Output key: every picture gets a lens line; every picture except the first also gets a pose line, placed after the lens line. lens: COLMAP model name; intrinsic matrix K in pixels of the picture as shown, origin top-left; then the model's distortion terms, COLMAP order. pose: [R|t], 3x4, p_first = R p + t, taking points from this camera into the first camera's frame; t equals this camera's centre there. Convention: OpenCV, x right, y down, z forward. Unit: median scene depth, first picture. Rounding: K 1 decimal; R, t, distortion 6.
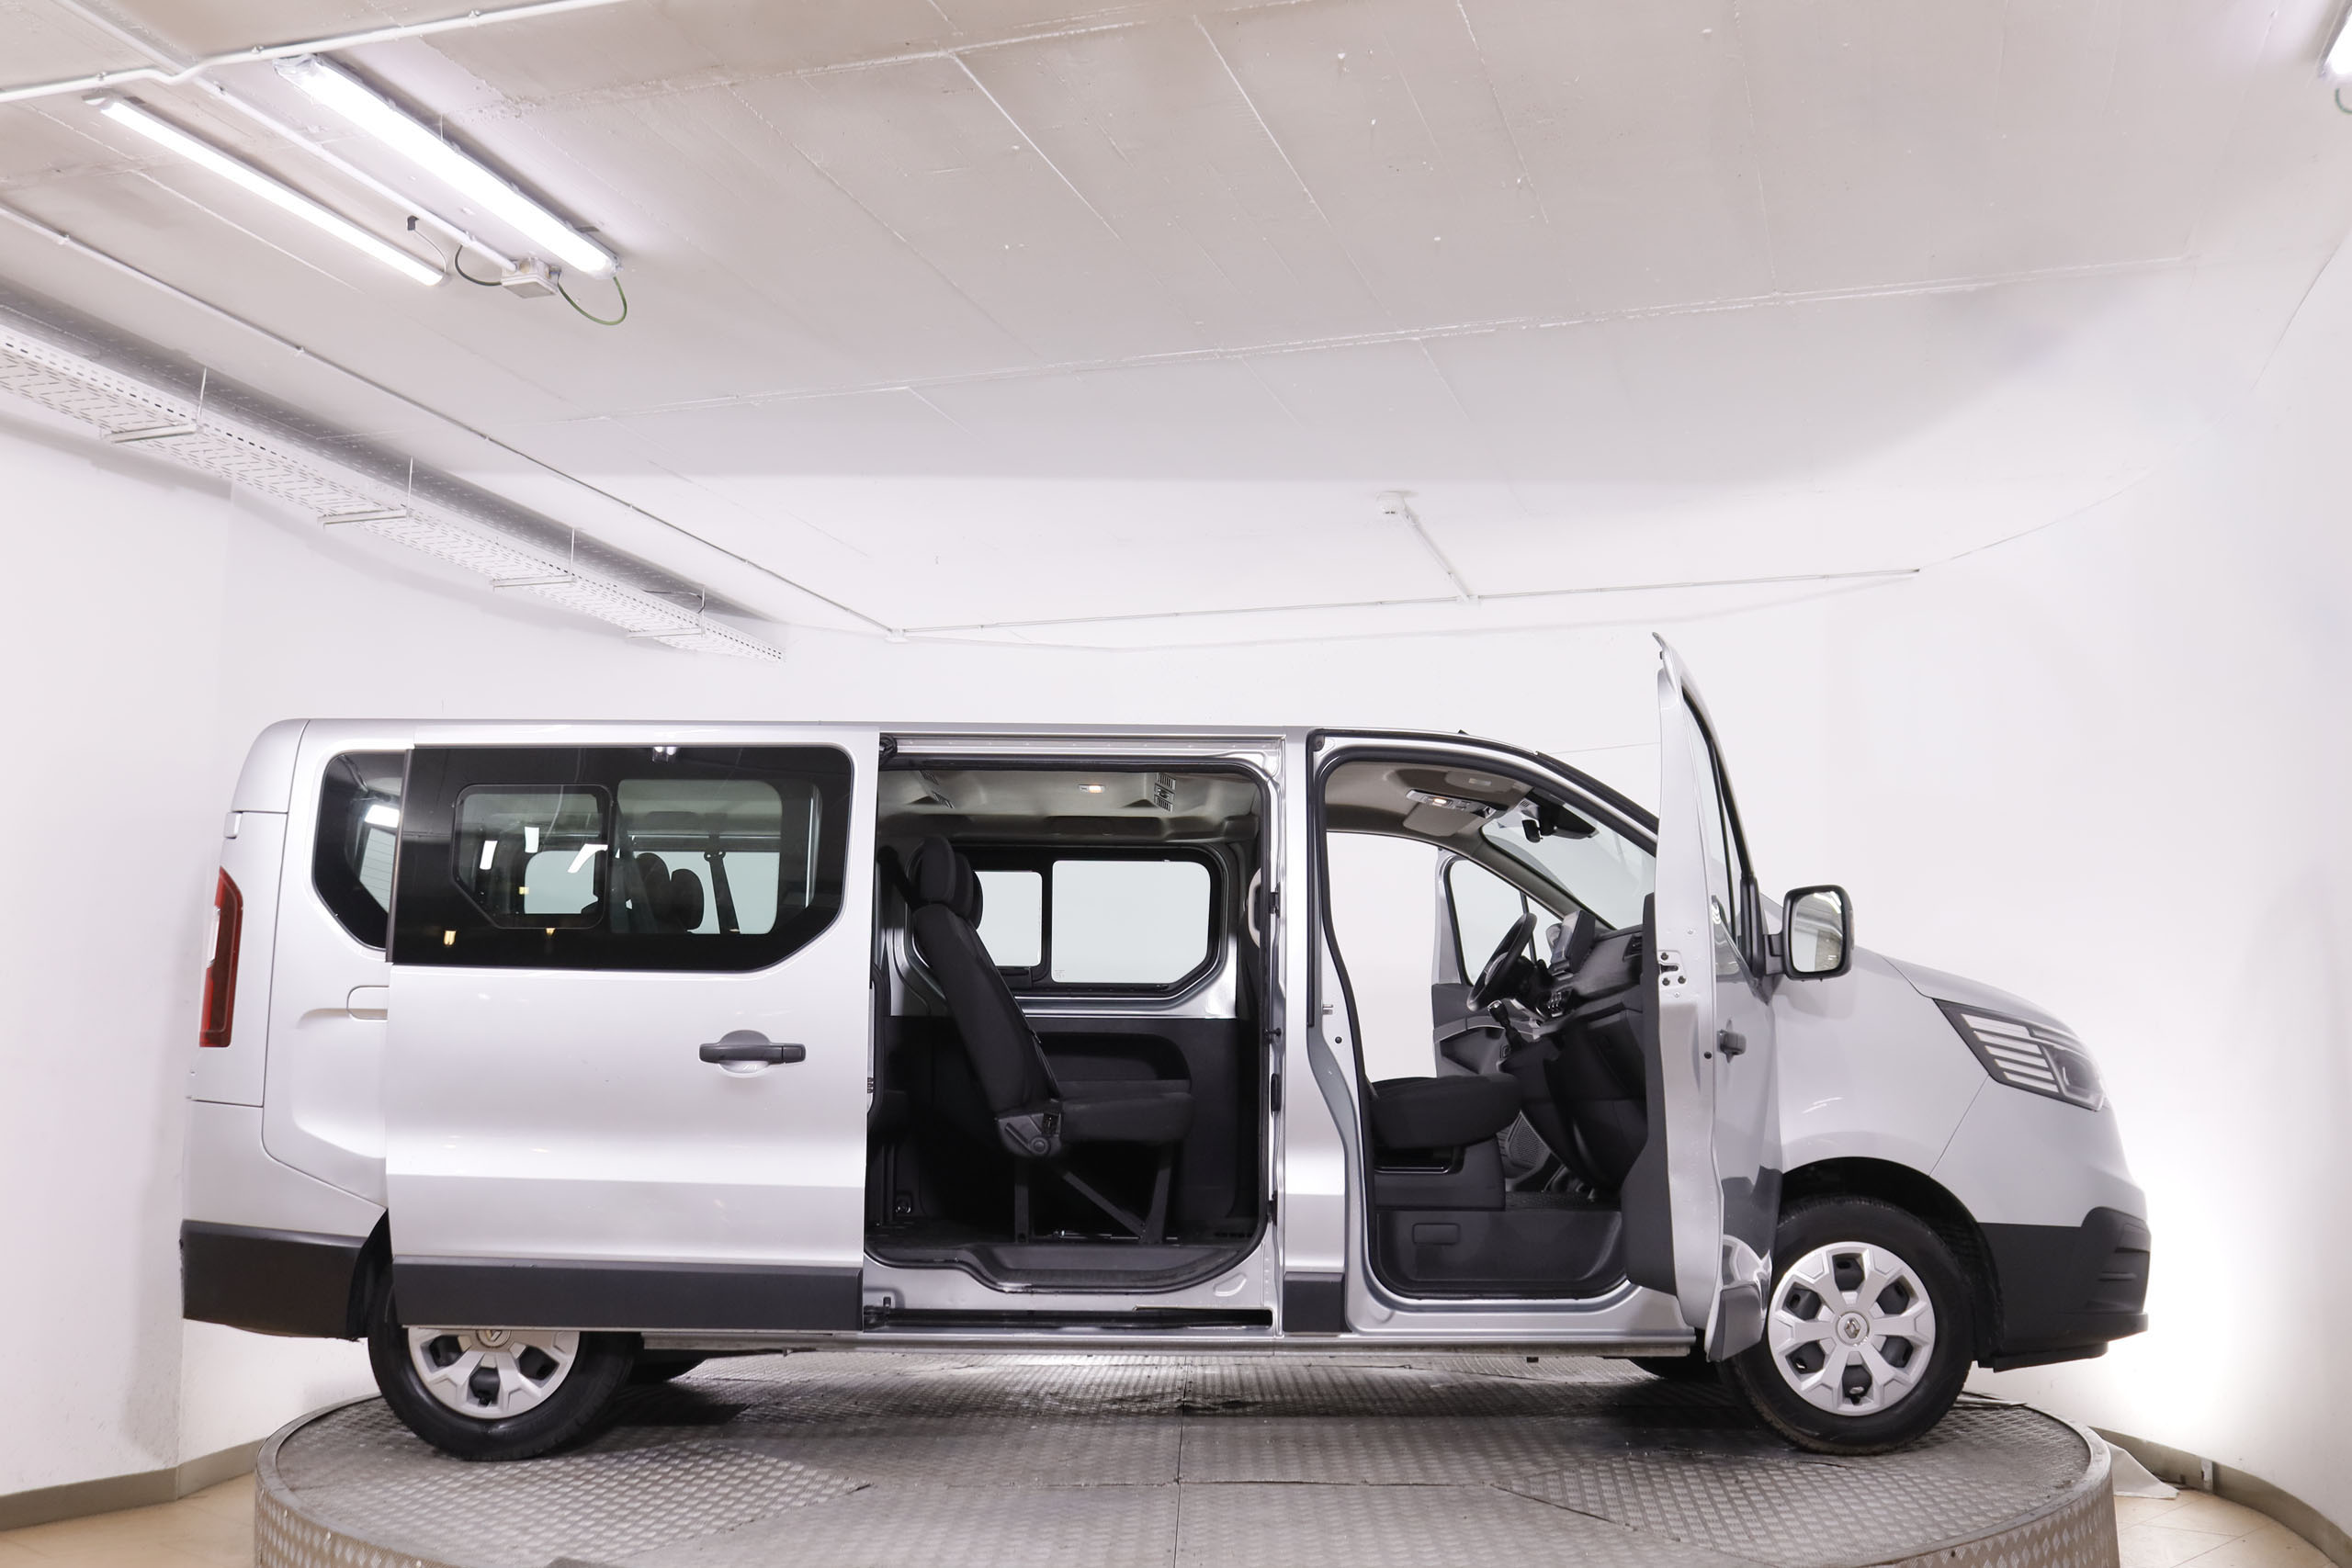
lens RADIAL K [[2294.6, 0, 1168.7], [0, 2294.6, 768.8], [0, 0, 1]] dist [-0.075544, 0.000000]
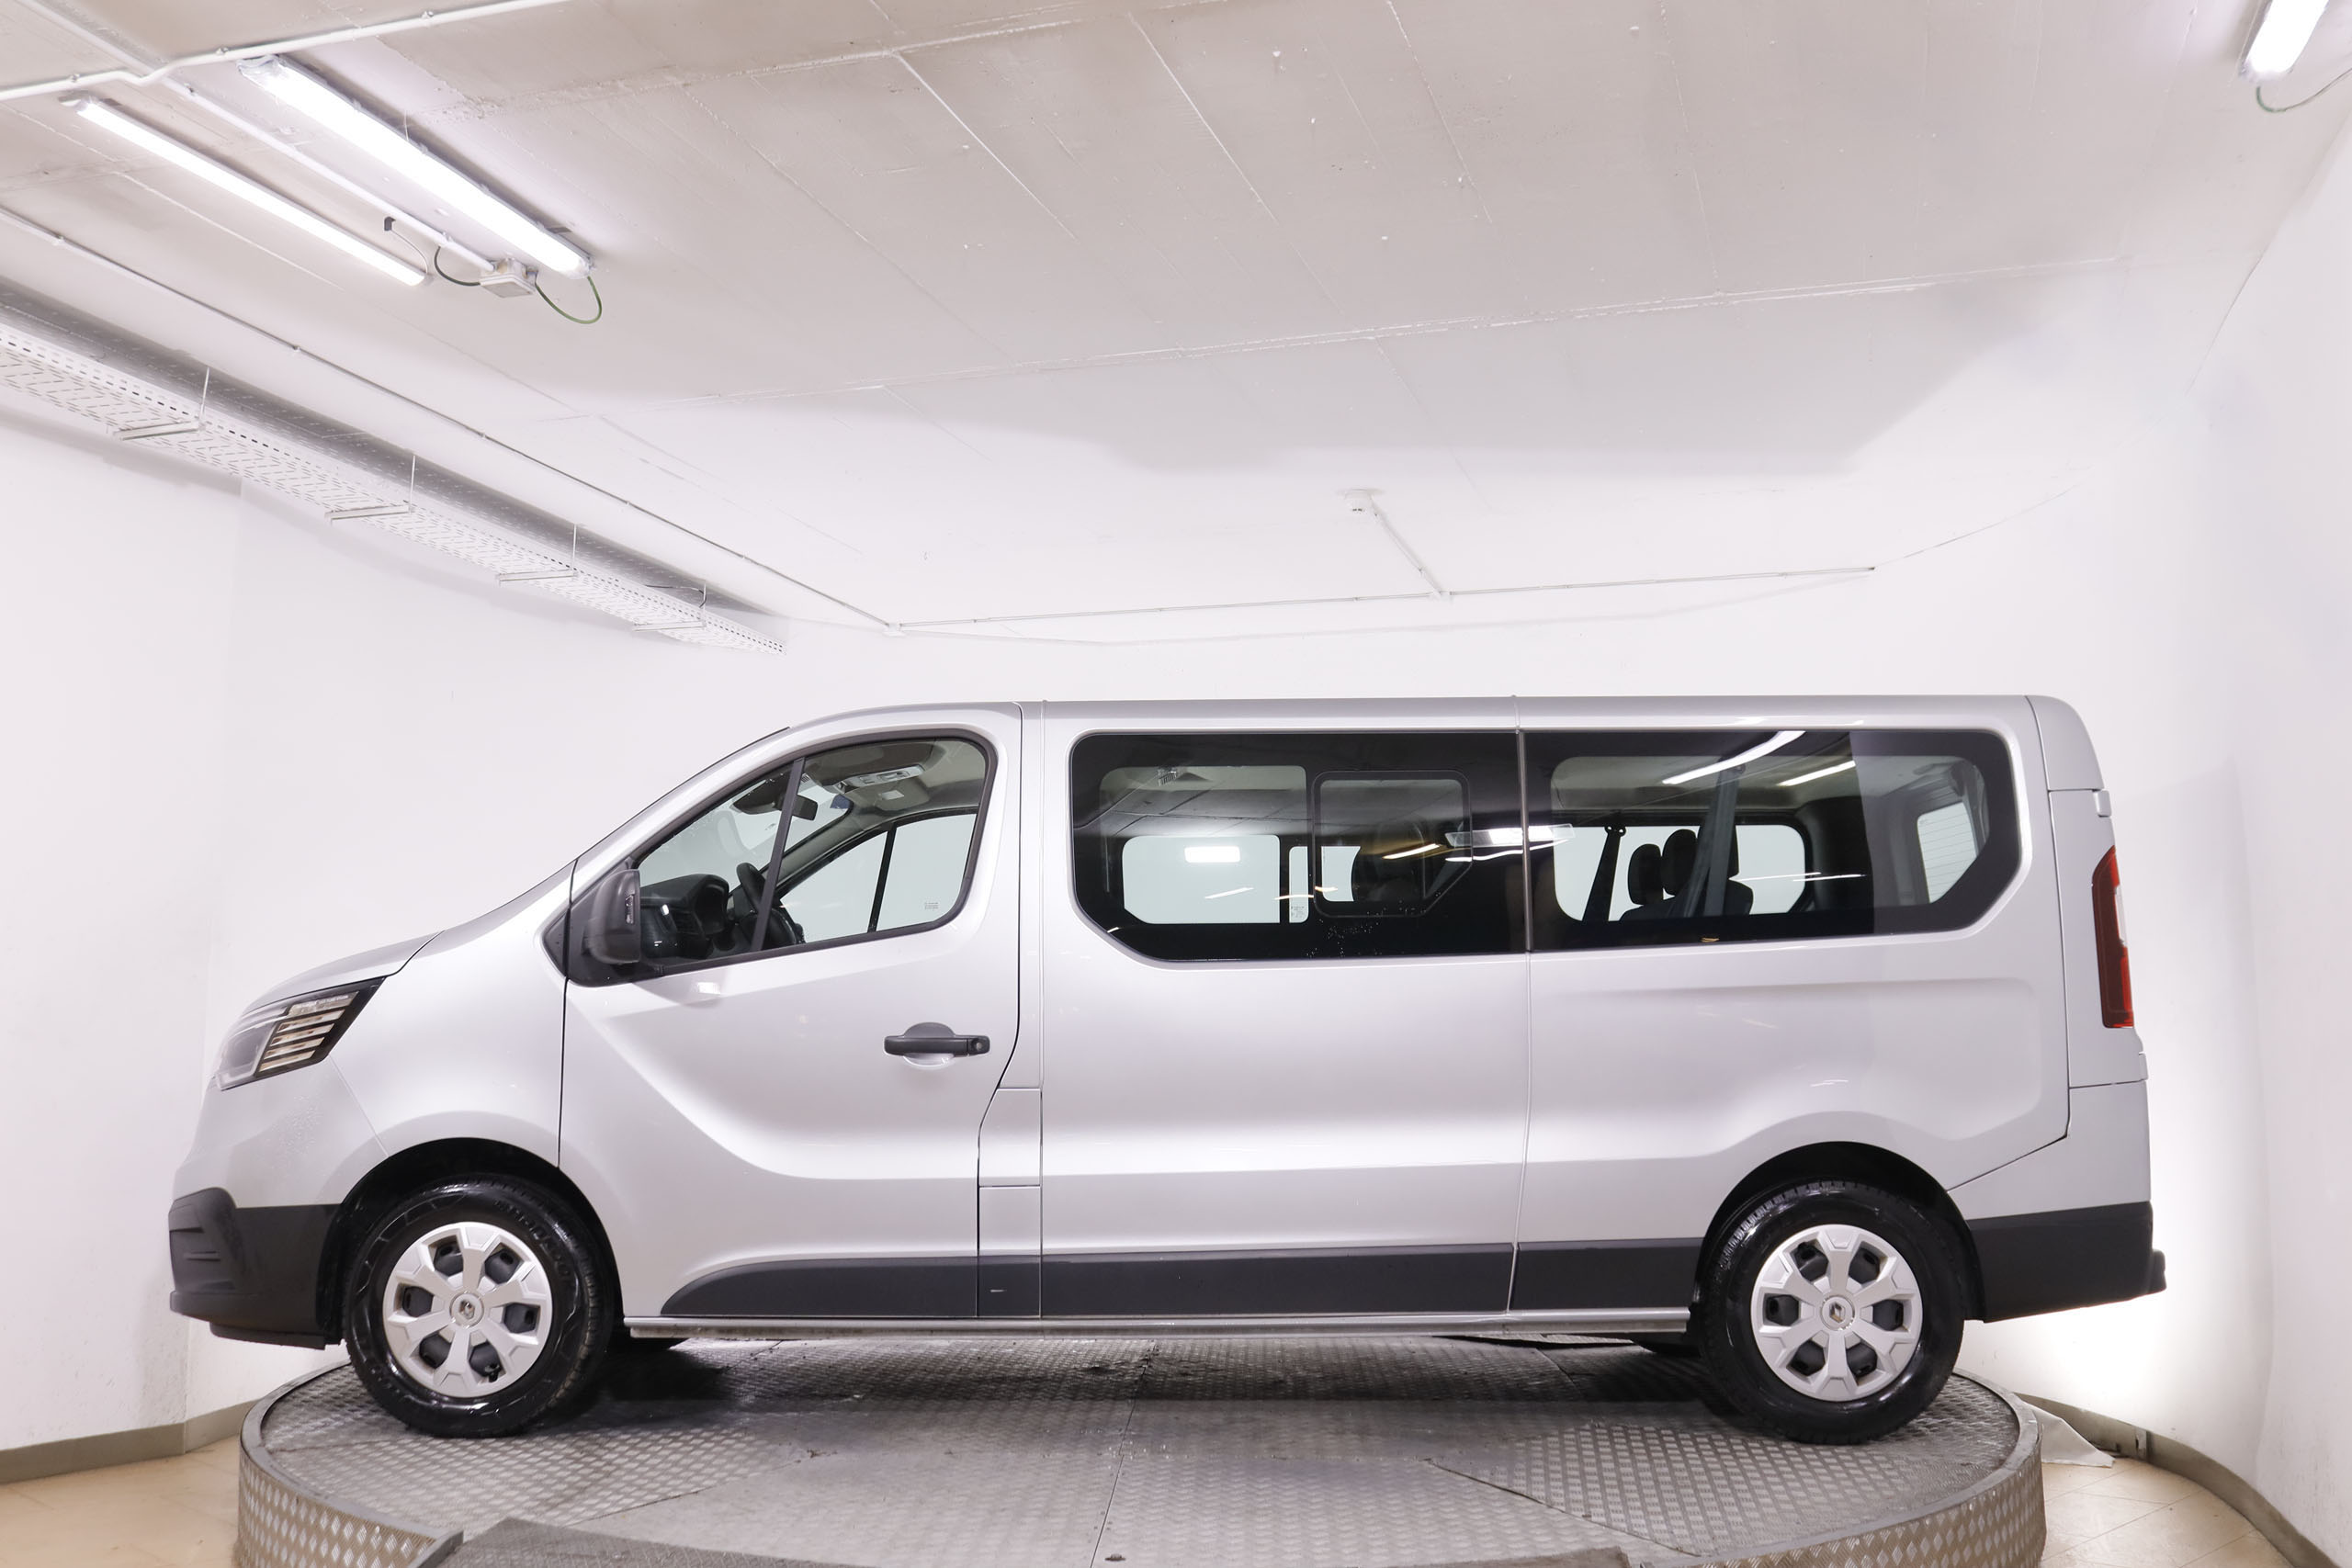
lens RADIAL K [[2173.9, 0, 1167.7], [0, 2173.9, 768.6], [0, 0, 1]] dist [-0.086202, 0.000000]
pose [[0.999956, 0.002956, -0.008932, 0.024262], [-0.002924, 0.999990, 0.003520, 0.002139], [0.008943, -0.003494, 0.999954, 0.024044]]
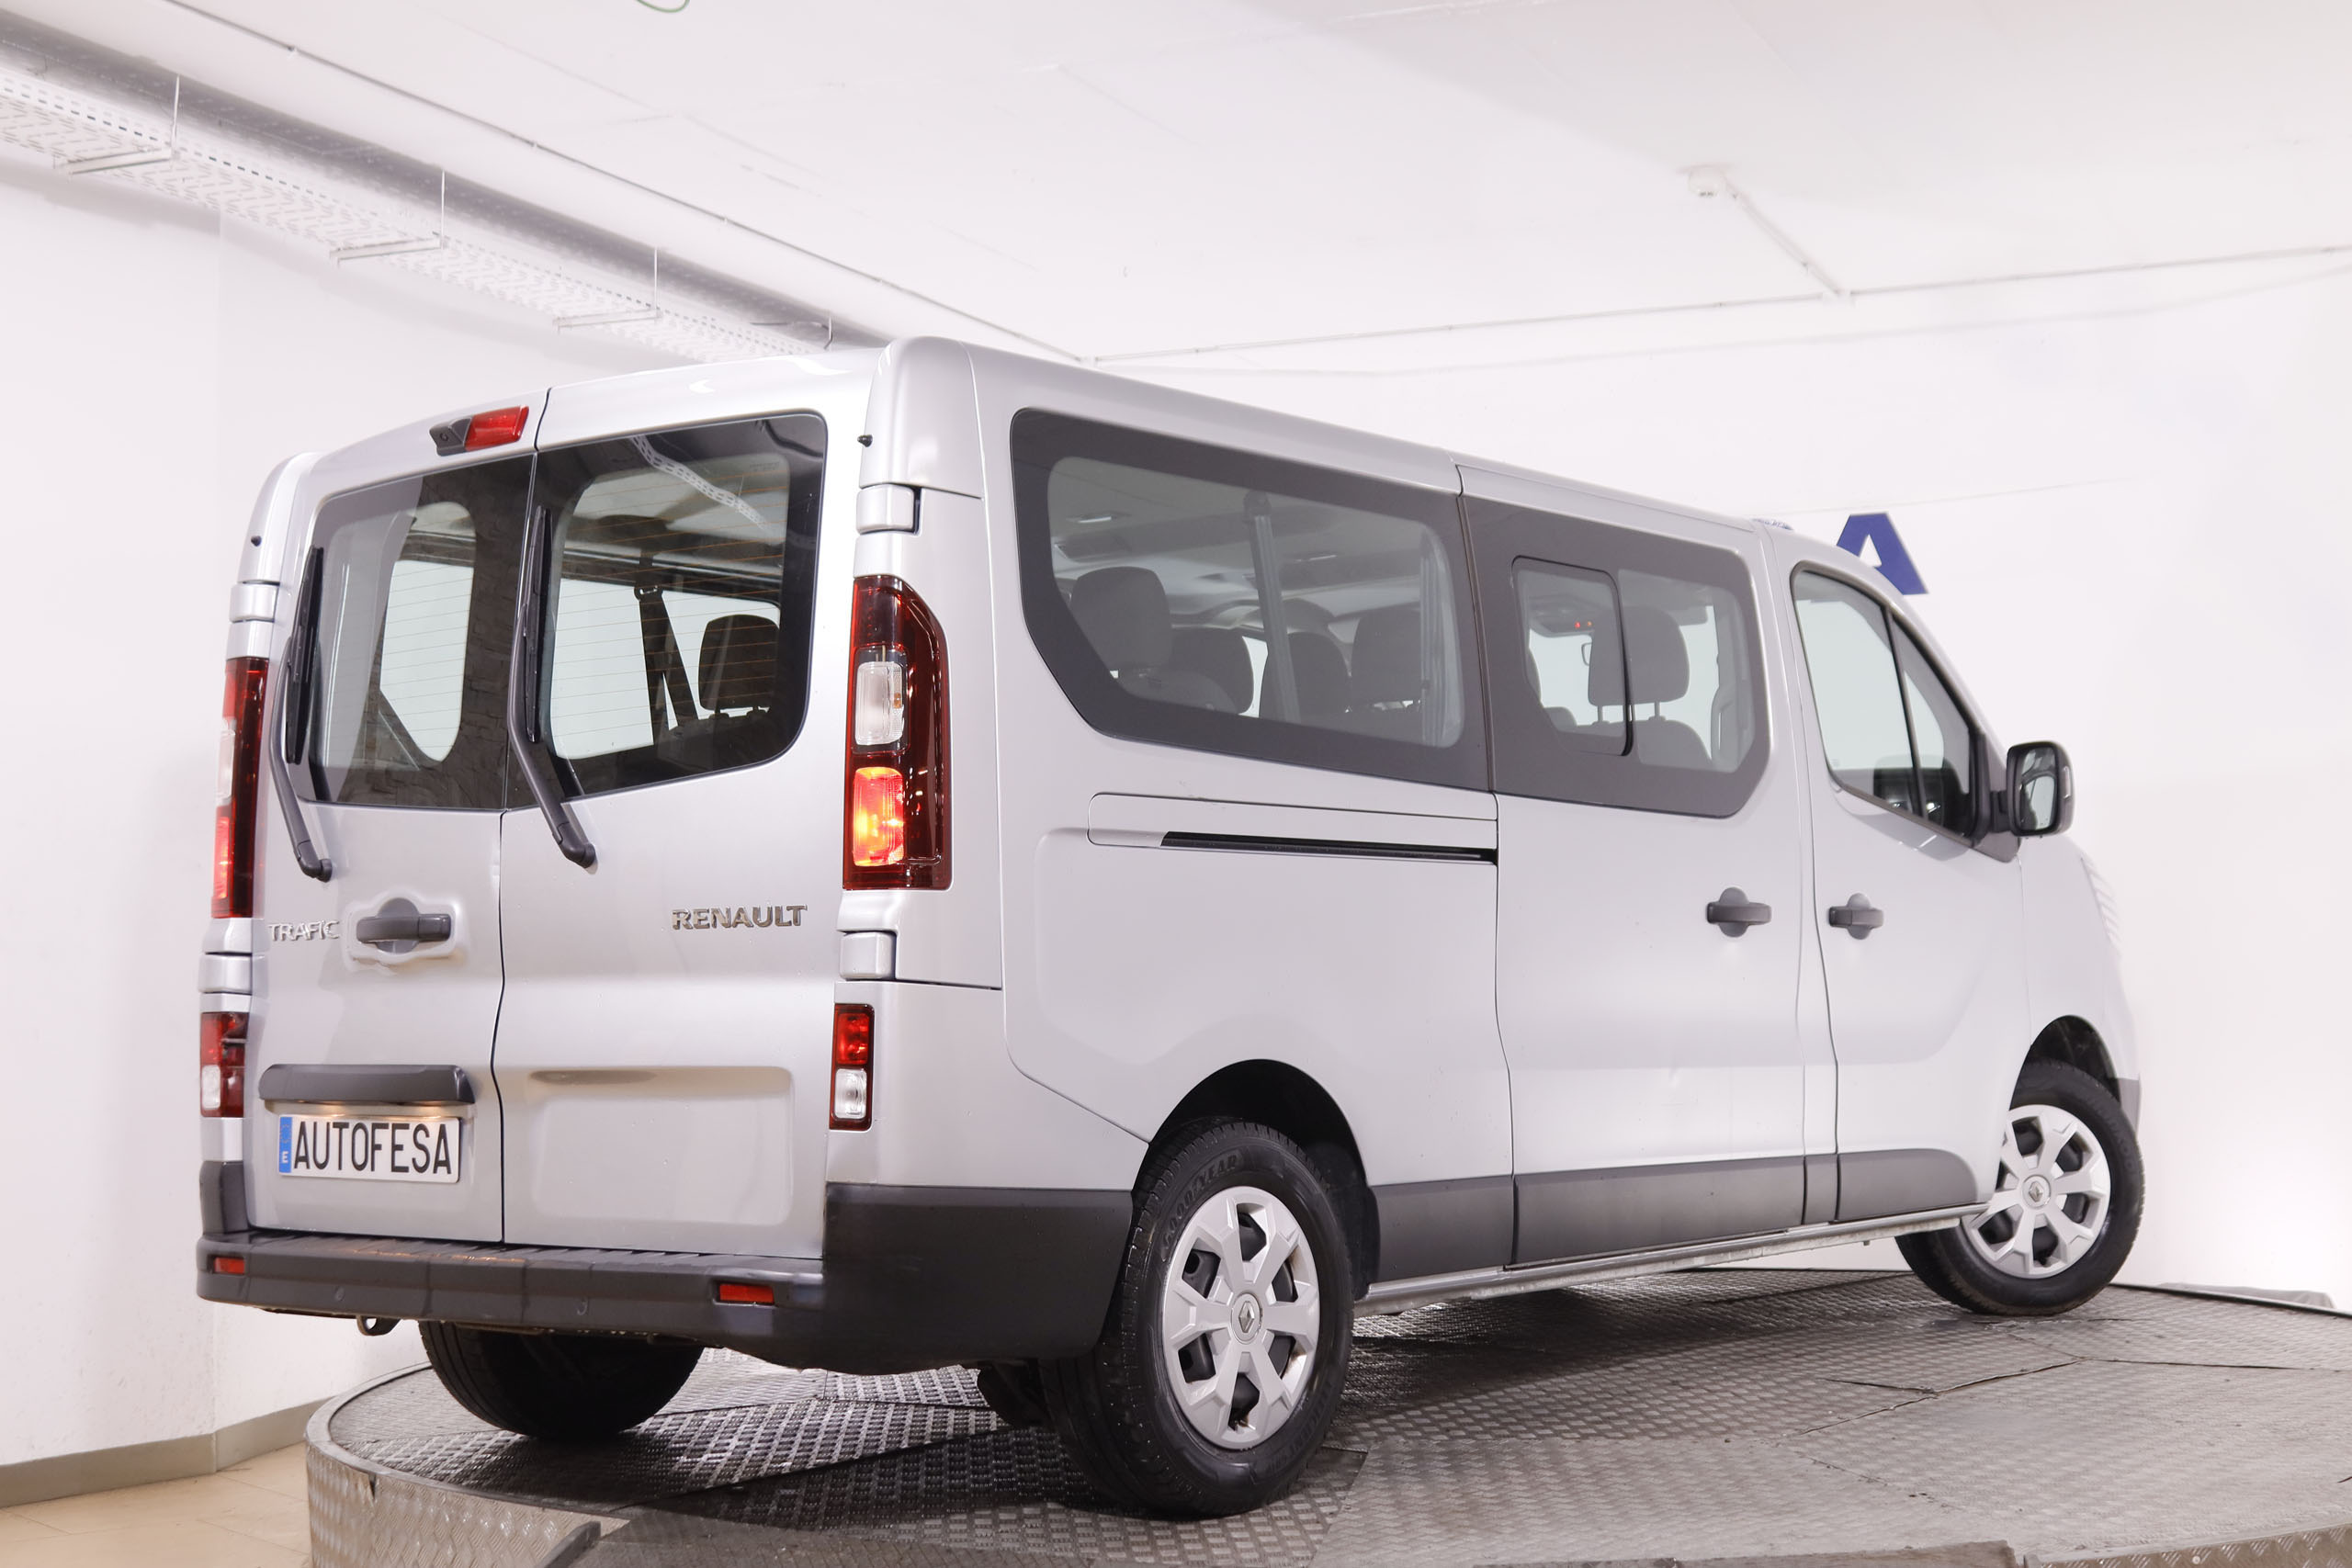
lens RADIAL K [[3199.3, 0, 1169.8], [0, 3199.3, 815.4], [0, 0, 1]] dist [-0.004288, 0.000000]
pose [[0.993281, -0.017298, -0.114427, 0.045737], [0.028177, 0.995159, 0.094150, -0.014492], [0.112244, -0.096742, 0.988960, -0.101735]]
